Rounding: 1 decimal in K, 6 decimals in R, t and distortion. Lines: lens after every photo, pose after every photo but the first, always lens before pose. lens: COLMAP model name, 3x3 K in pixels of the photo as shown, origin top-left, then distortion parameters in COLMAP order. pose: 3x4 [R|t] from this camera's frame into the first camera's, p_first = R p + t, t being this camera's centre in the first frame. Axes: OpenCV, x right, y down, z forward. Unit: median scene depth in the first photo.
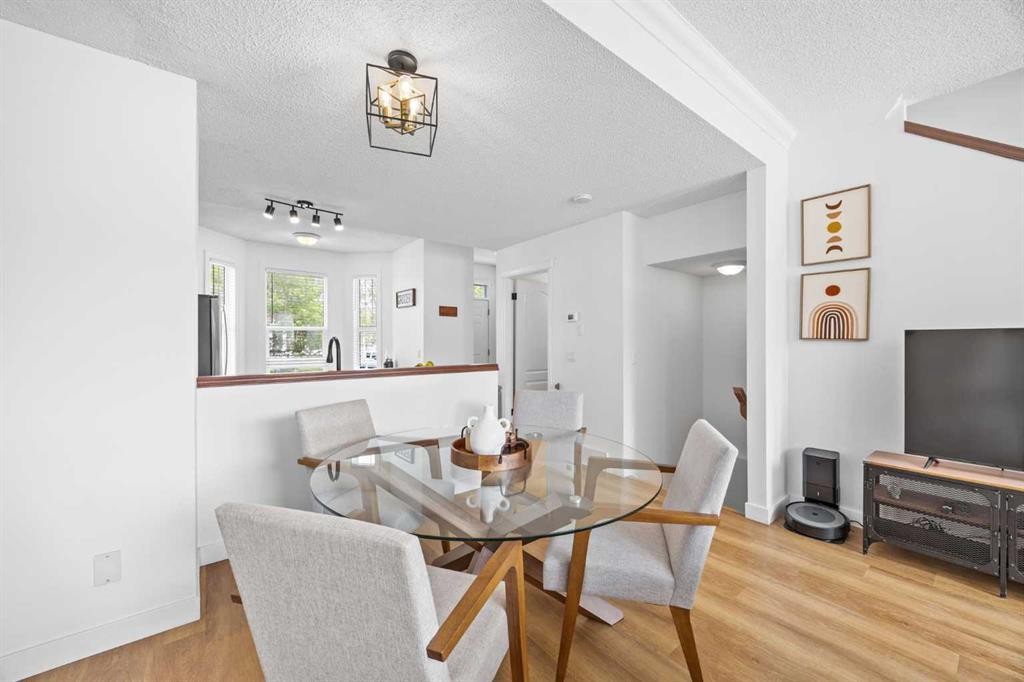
lens RADIAL K [[389.5, 0, 506.4], [0, 389.5, 342.1], [0, 0, 1]] dist [-0.003319, -0.000524]
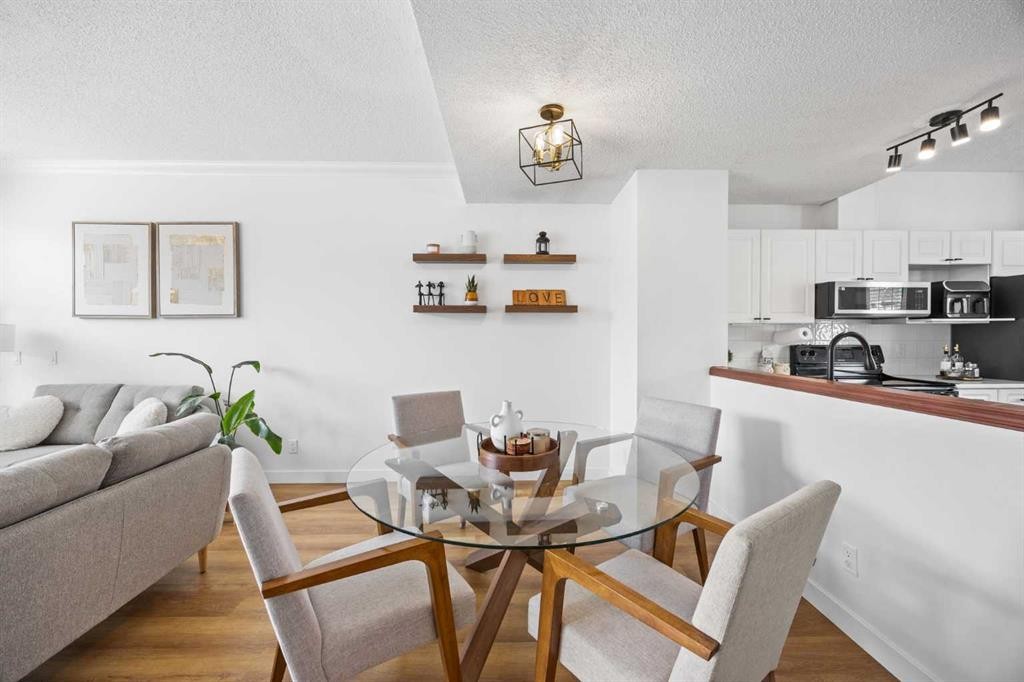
lens RADIAL K [[388.5, 0, 509.2], [0, 388.5, 340.3], [0, 0, 1]] dist [-0.001428, -0.000427]
pose [[-0.598476, 0.009542, -0.801084, 0.552223], [0.004065, 0.999952, 0.008874, -0.009253], [0.801131, 0.002055, -0.598486, 1.112768]]
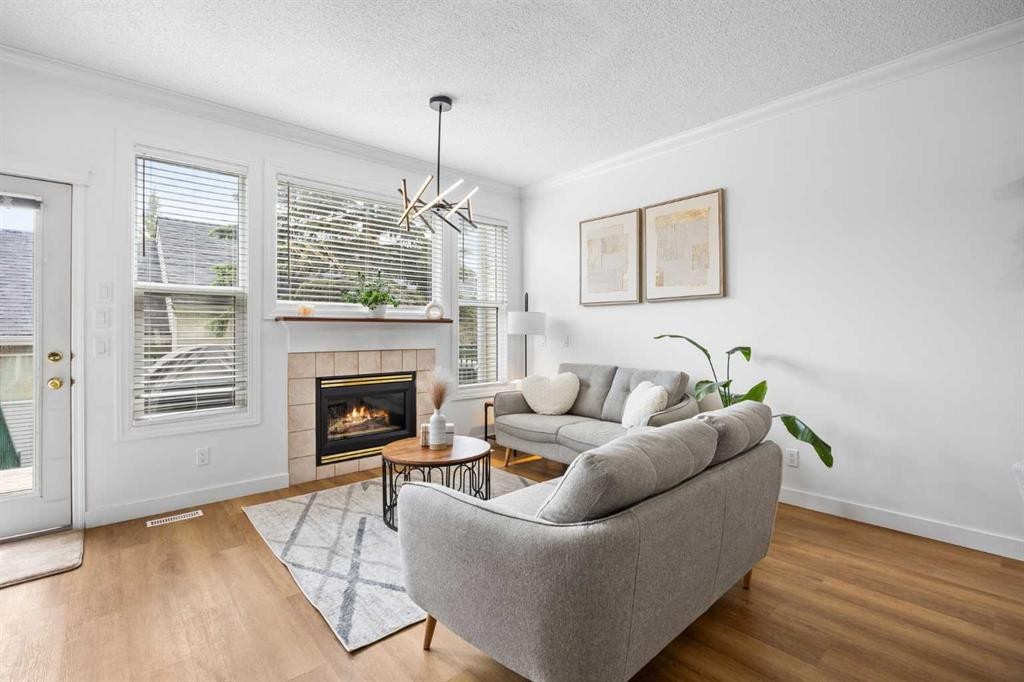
lens RADIAL K [[455.9, 0, 510.8], [0, 455.9, 334.1], [0, 0, 1]] dist [-0.017714, 0.000797]
pose [[-0.997832, 0.006835, -0.065455, 0.775492], [0.006868, 0.999976, -0.000284, 0.029042], [0.065452, -0.000733, -0.997855, 0.870210]]
